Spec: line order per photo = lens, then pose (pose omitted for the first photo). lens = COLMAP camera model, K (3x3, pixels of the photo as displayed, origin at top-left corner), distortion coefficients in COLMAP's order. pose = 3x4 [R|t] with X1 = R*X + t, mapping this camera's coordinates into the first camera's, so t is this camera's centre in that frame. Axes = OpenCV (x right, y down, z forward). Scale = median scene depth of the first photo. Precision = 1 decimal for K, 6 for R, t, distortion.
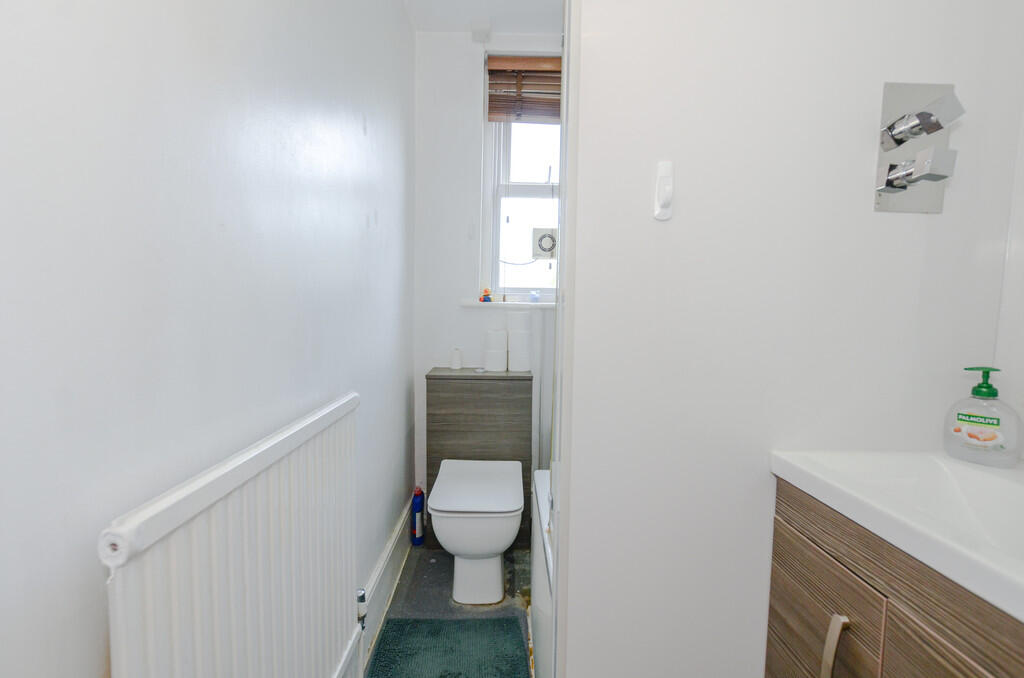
lens RADIAL K [[455.7, 0, 510.6], [0, 455.7, 348.0], [0, 0, 1]] dist [-0.002603, -0.000033]
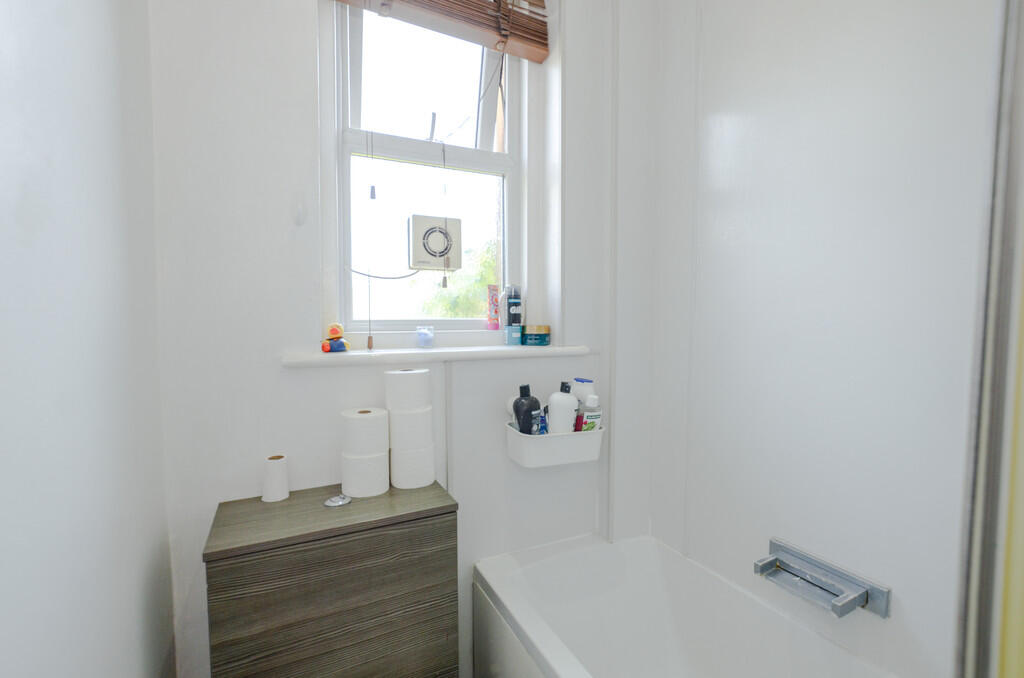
lens RADIAL K [[455.7, 0, 510.6], [0, 455.7, 348.0], [0, 0, 1]] dist [-0.002603, -0.000033]
pose [[0.905253, -0.047104, 0.422255, -0.090587], [0.054885, 0.998473, -0.006284, -0.091871], [-0.421314, 0.028864, 0.906455, 0.460774]]
